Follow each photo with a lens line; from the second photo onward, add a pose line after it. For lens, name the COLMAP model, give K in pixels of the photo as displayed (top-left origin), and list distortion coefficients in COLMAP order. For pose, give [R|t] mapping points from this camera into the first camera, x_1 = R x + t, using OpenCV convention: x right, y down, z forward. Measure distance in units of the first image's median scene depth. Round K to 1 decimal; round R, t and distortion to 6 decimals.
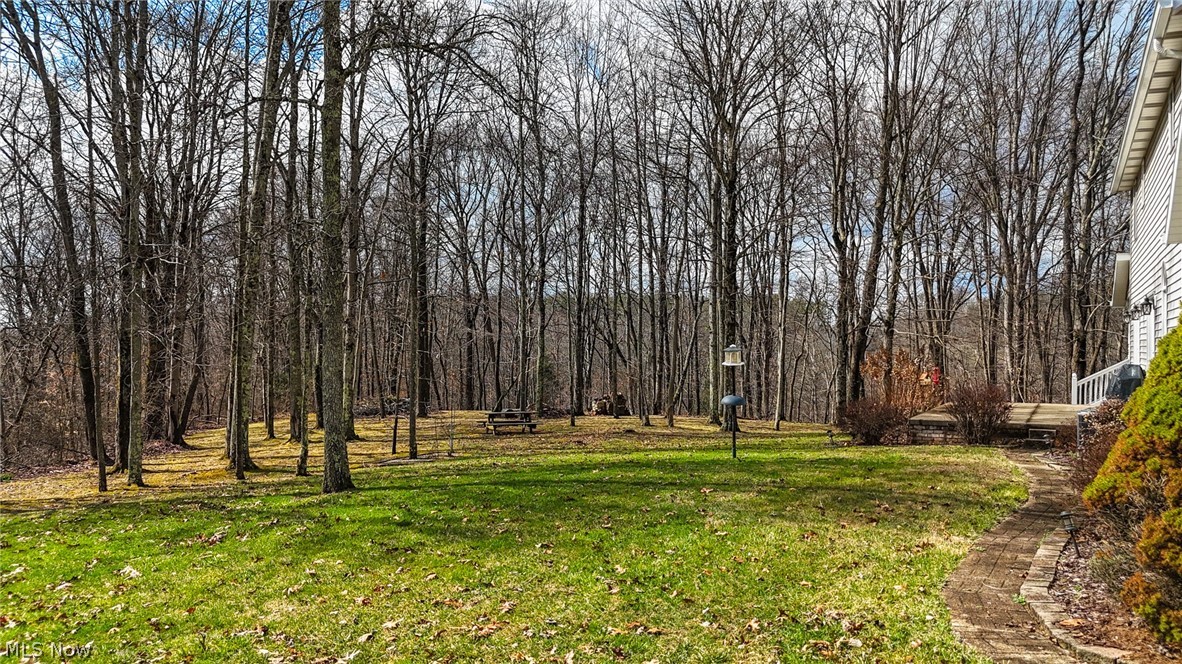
lens RADIAL K [[890.7, 0, 590.1], [0, 890.7, 333.1], [0, 0, 1]] dist [0.046728, -0.032790]
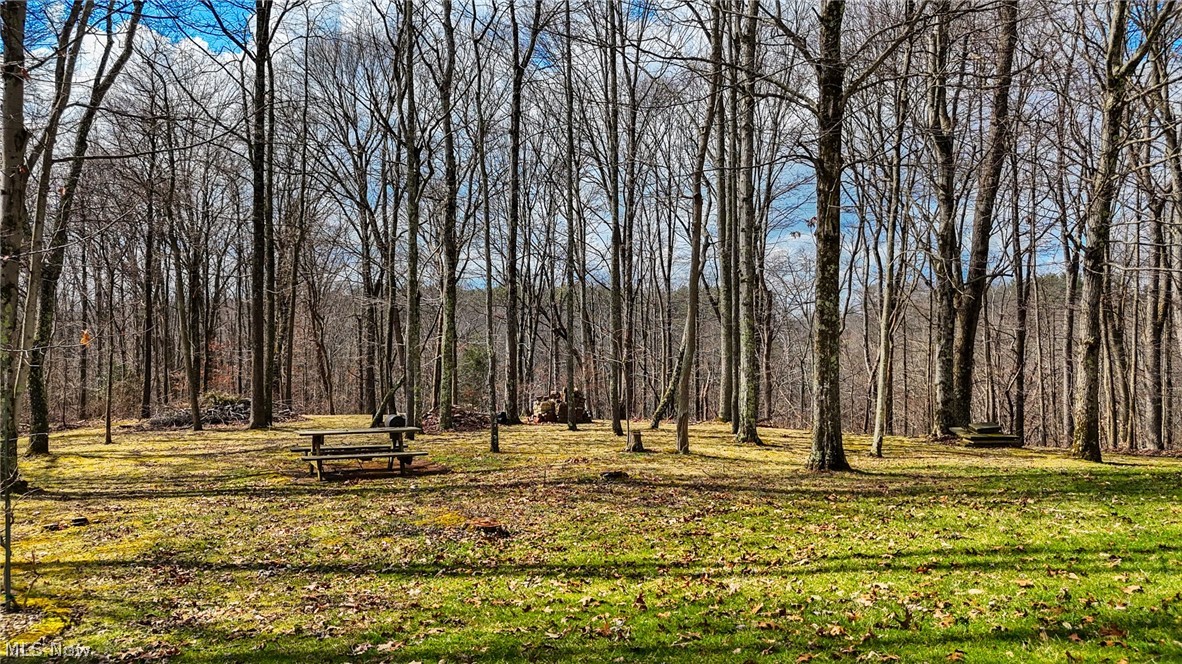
lens RADIAL K [[890.7, 0, 591.8], [0, 890.7, 330.5], [0, 0, 1]] dist [0.046728, -0.032790]
pose [[0.997973, 0.001834, 0.063612, 0.003740], [-0.001951, 0.999997, 0.001786, 0.025929], [-0.063608, -0.001906, 0.997973, 0.375464]]
